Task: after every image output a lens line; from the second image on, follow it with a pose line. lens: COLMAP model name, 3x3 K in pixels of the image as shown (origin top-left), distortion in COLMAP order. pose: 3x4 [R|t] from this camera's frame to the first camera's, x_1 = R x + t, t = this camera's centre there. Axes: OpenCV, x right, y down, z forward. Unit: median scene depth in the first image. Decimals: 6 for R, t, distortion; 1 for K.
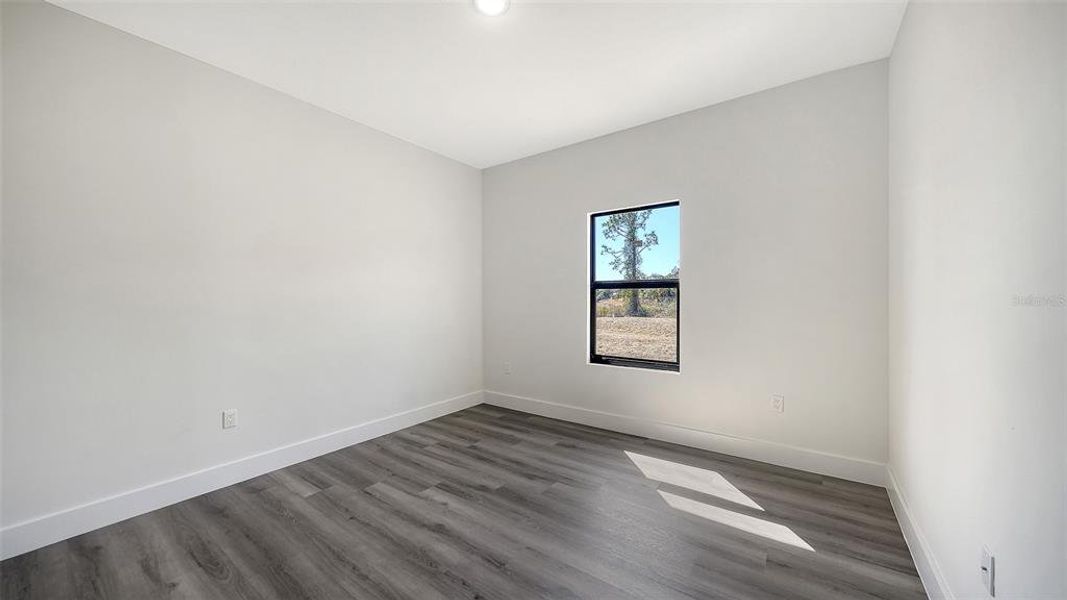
lens RADIAL K [[386.8, 0, 531.0], [0, 386.8, 299.2], [0, 0, 1]] dist [0.001528, 0.000032]
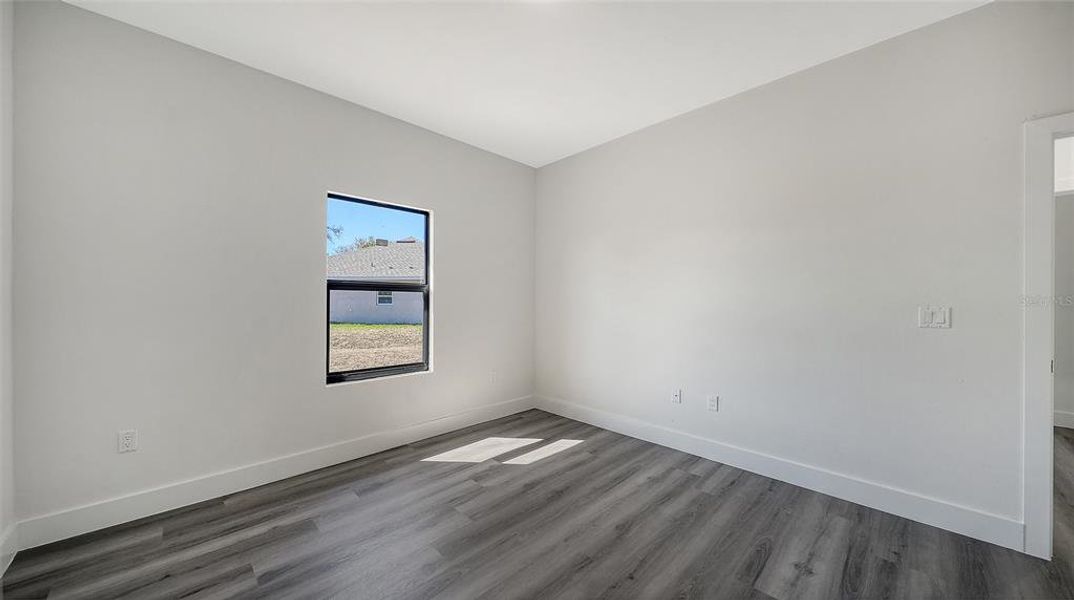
lens RADIAL K [[372.5, 0, 535.1], [0, 372.5, 303.5], [0, 0, 1]] dist [-0.001693, -0.000063]
pose [[0.156267, 0.002421, 0.987712, -0.619459], [-0.001009, 0.999997, -0.002292, 0.003409], [-0.987714, -0.000638, 0.156269, 0.564686]]
